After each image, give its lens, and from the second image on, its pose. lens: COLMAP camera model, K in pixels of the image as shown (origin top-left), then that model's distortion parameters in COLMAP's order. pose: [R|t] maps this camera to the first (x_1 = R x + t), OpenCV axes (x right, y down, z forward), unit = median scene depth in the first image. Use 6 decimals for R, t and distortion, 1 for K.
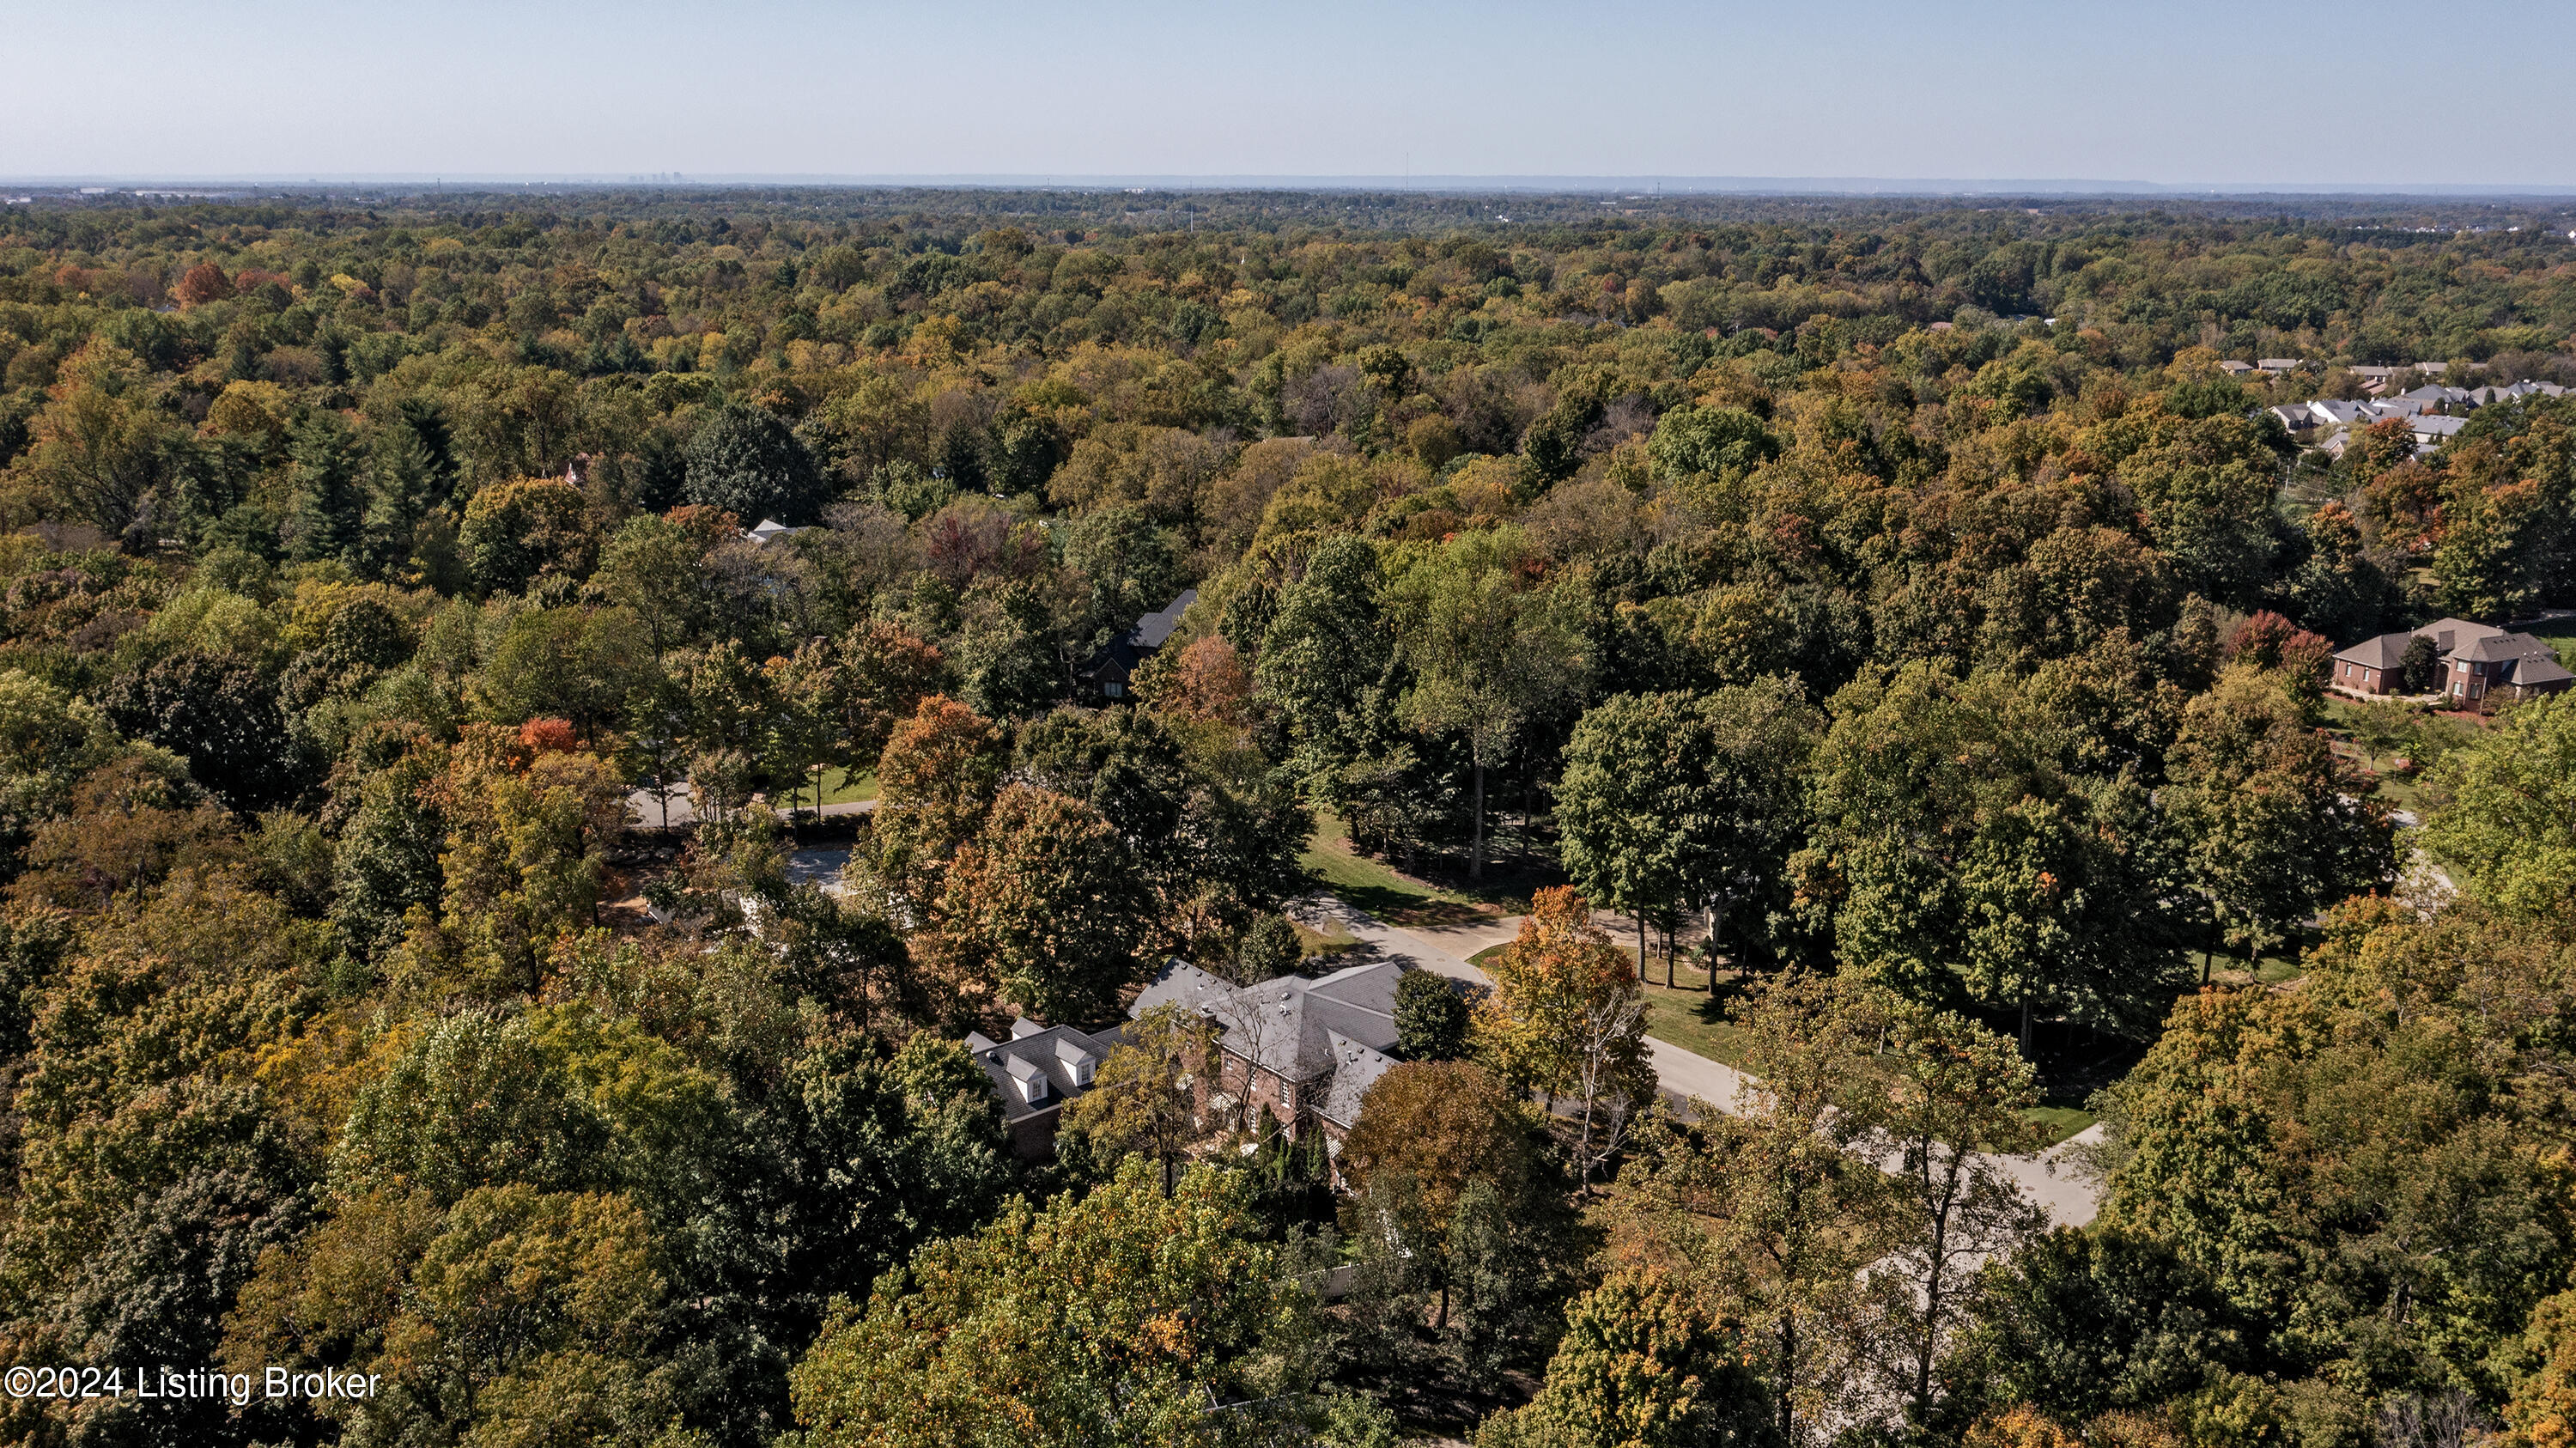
lens RADIAL K [[2035.7, 0, 1288.0], [0, 2035.7, 724.0], [0, 0, 1]] dist [-0.010006, -0.000352]
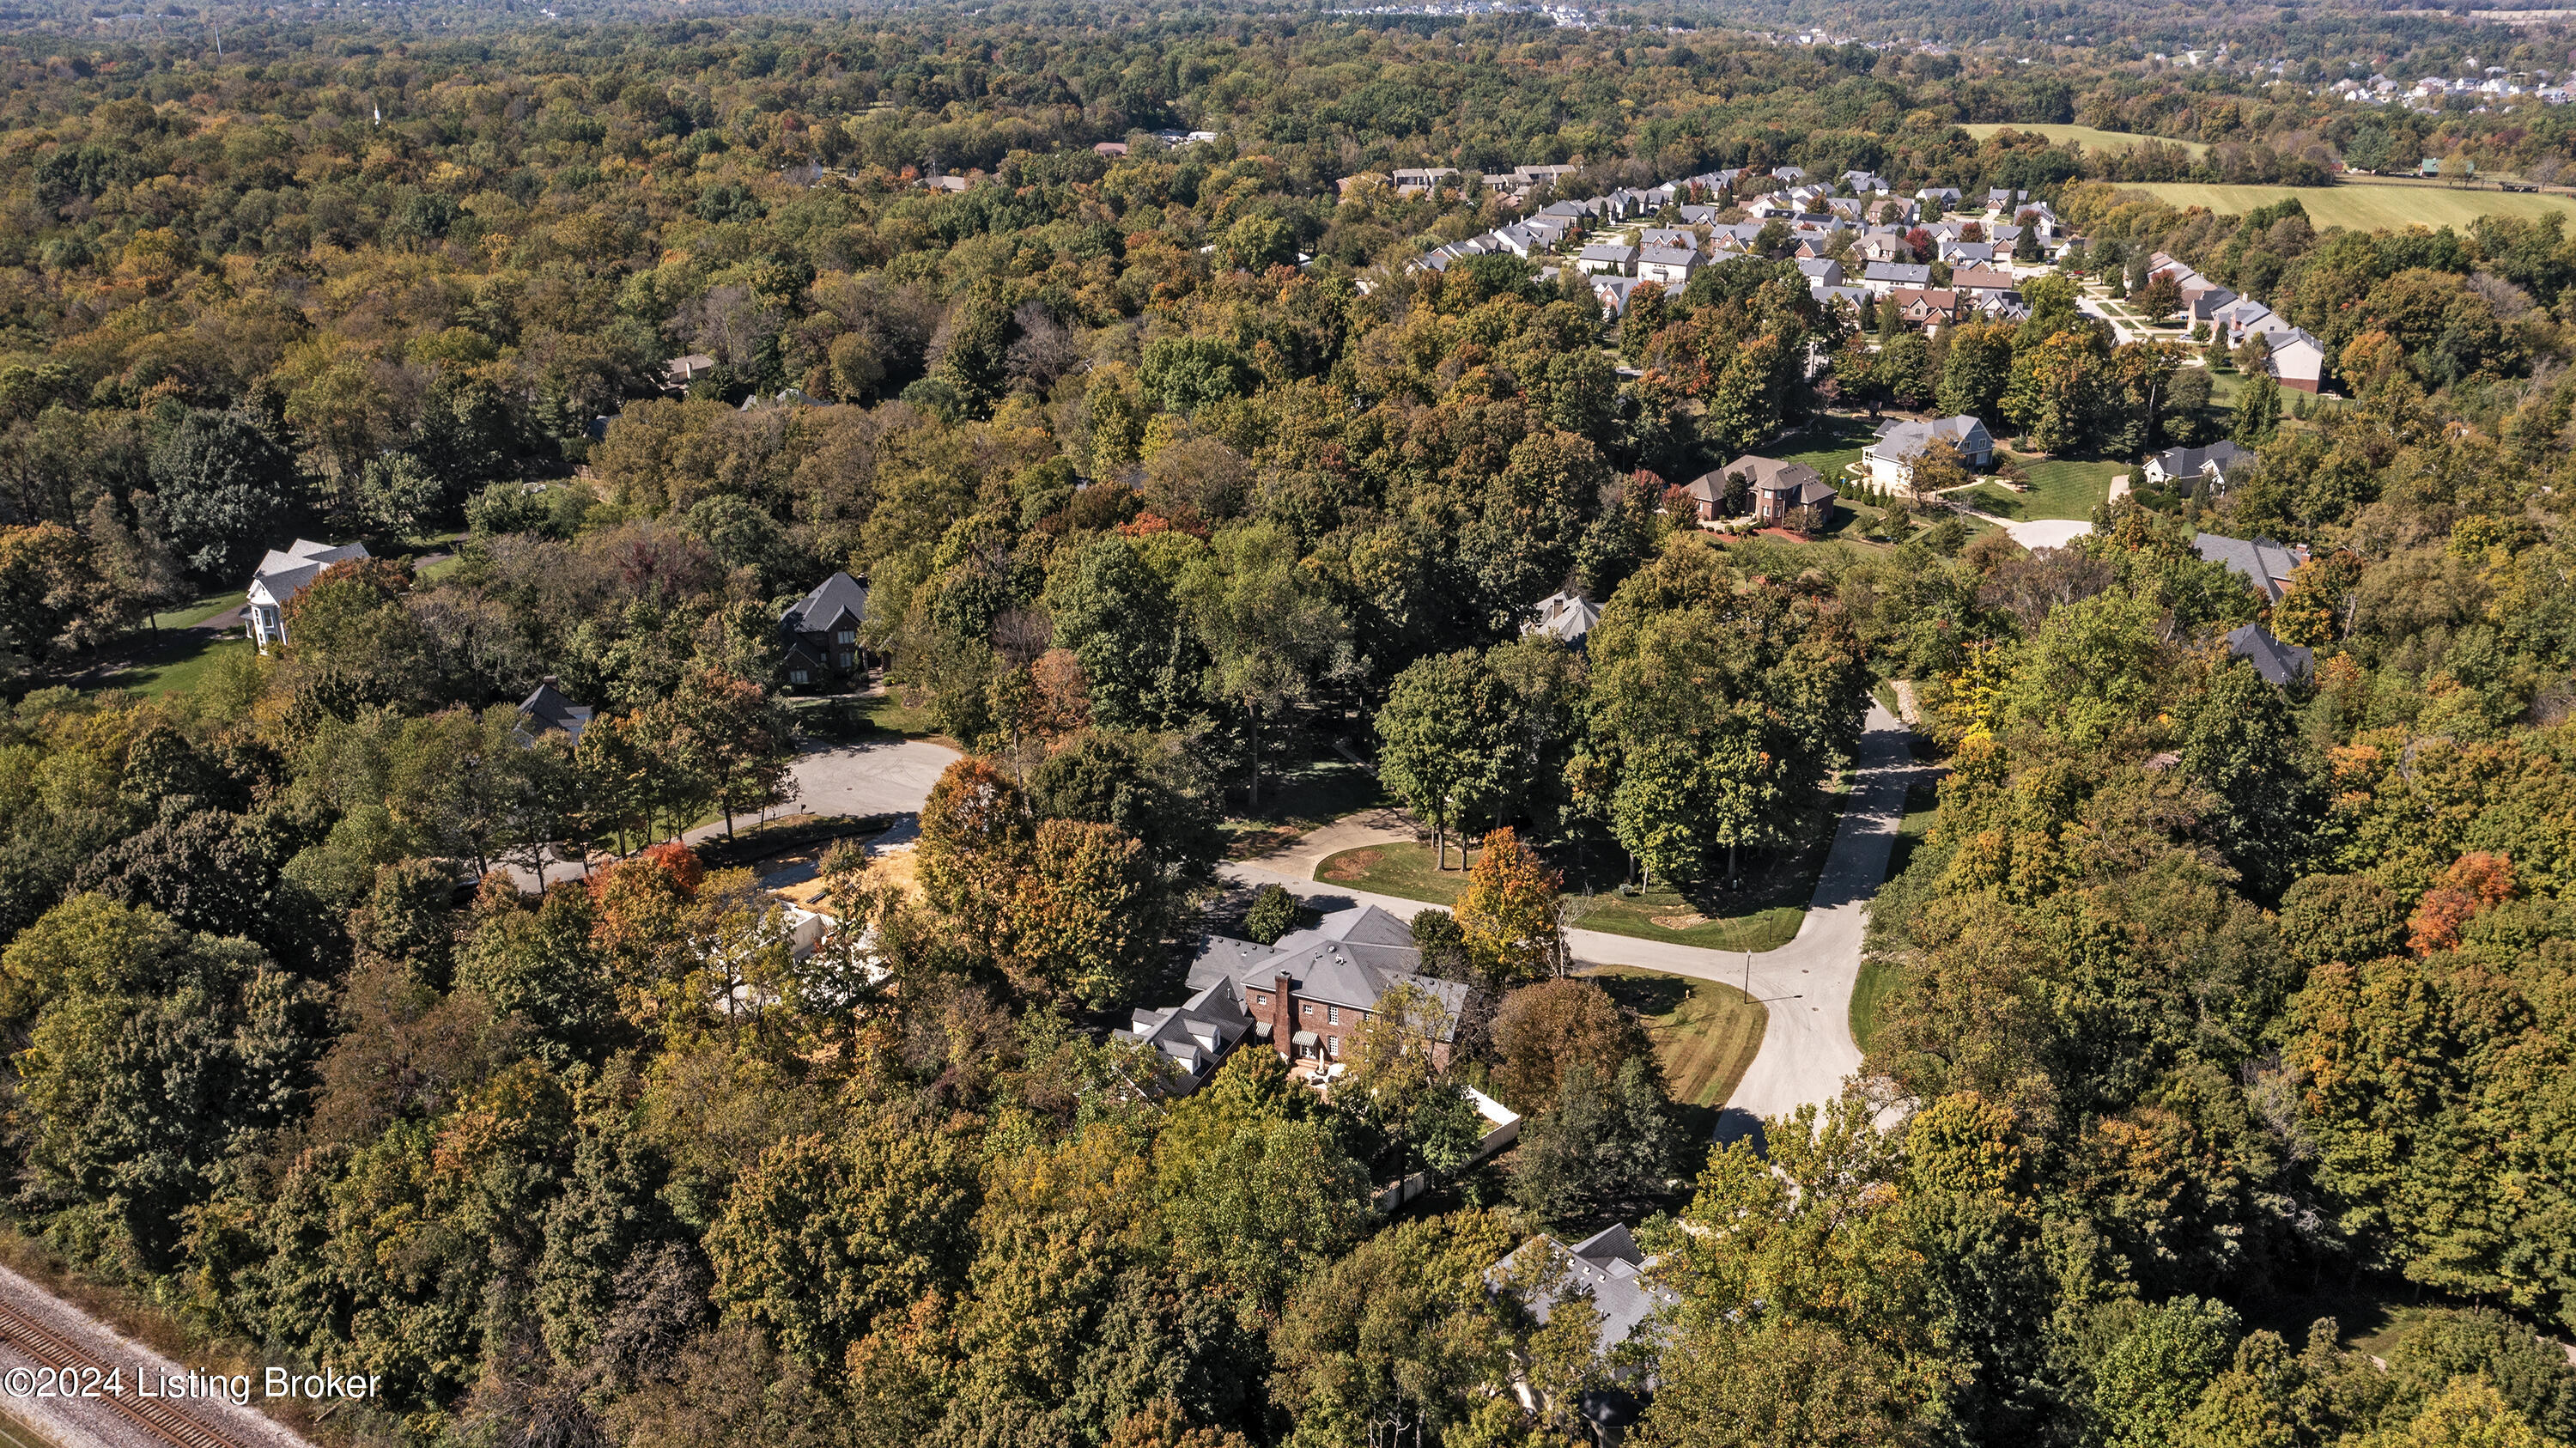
lens RADIAL K [[2031.4, 0, 1296.2], [0, 2031.4, 715.7], [0, 0, 1]] dist [-0.017770, 0.003942]
pose [[0.899990, -0.163118, 0.404240, -0.451112], [0.122460, 0.984612, 0.124668, -0.154928], [-0.418355, -0.062696, 0.906117, -0.143299]]
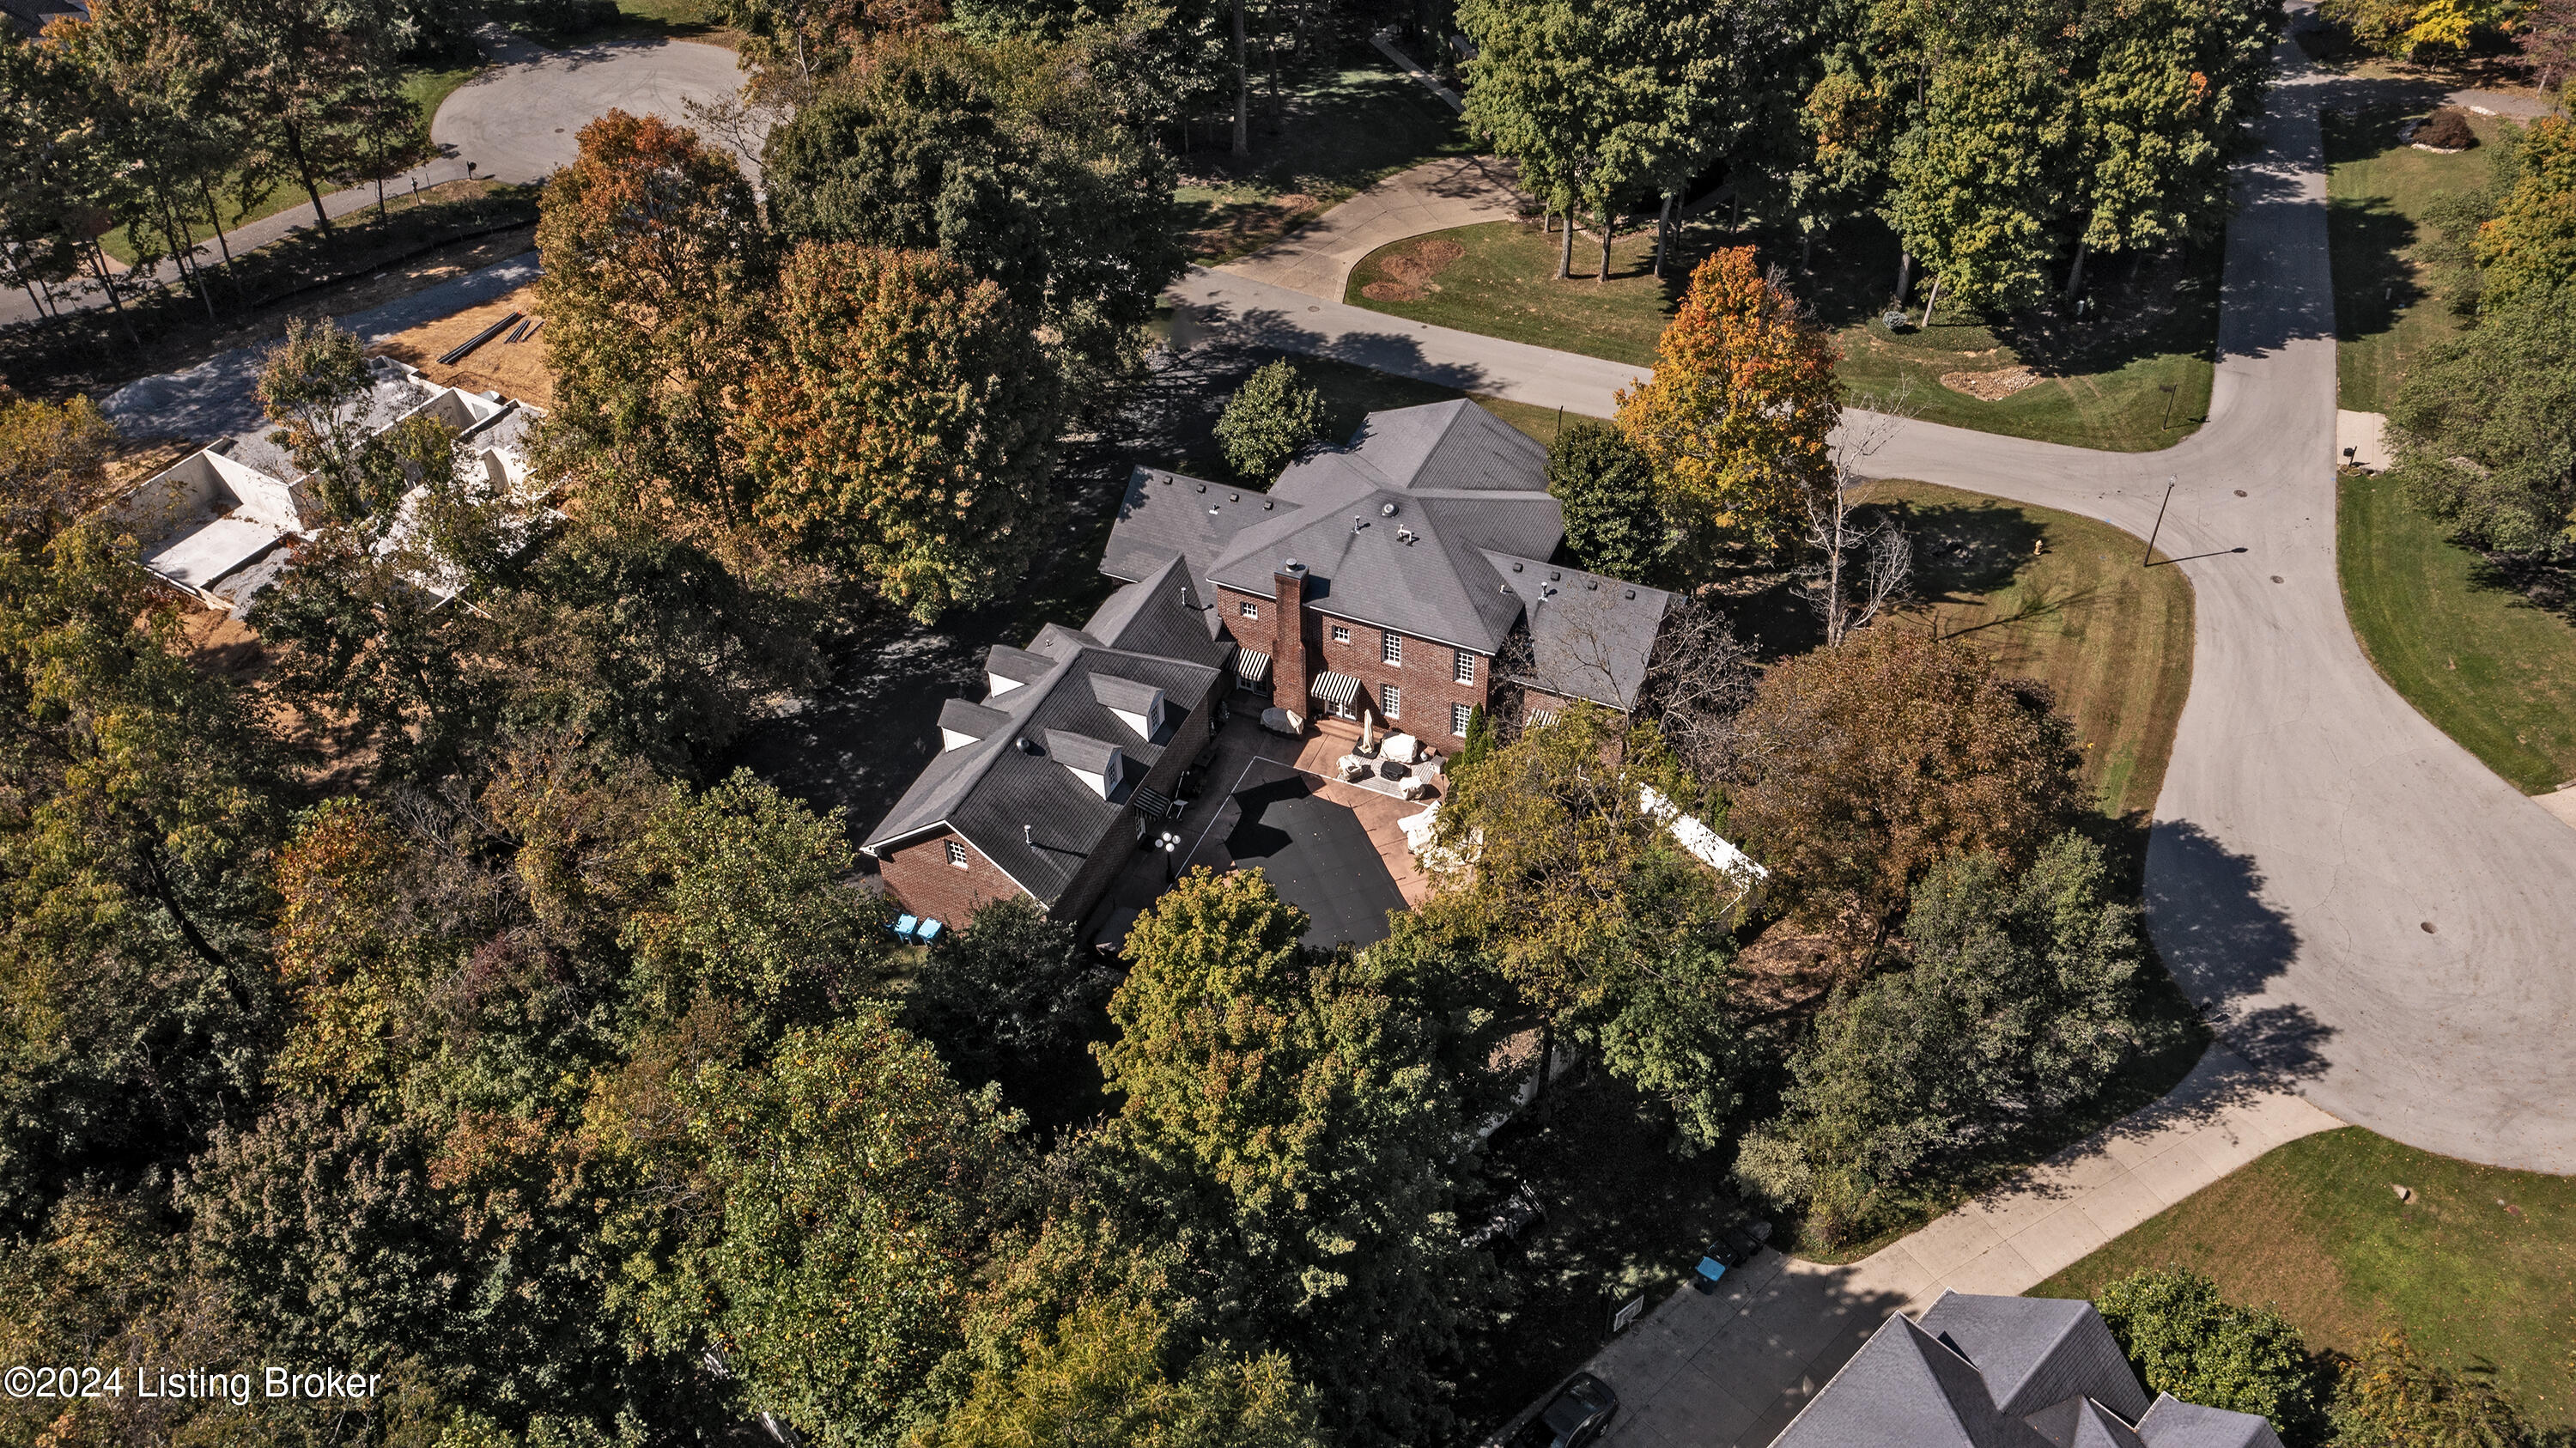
lens RADIAL K [[2031.4, 0, 1296.2], [0, 2031.4, 715.7], [0, 0, 1]] dist [-0.017770, 0.003942]
pose [[0.900959, -0.296510, 0.316789, -0.217565], [0.128121, 0.879328, 0.458658, -0.095062], [-0.414558, -0.372644, 0.830227, 0.382784]]
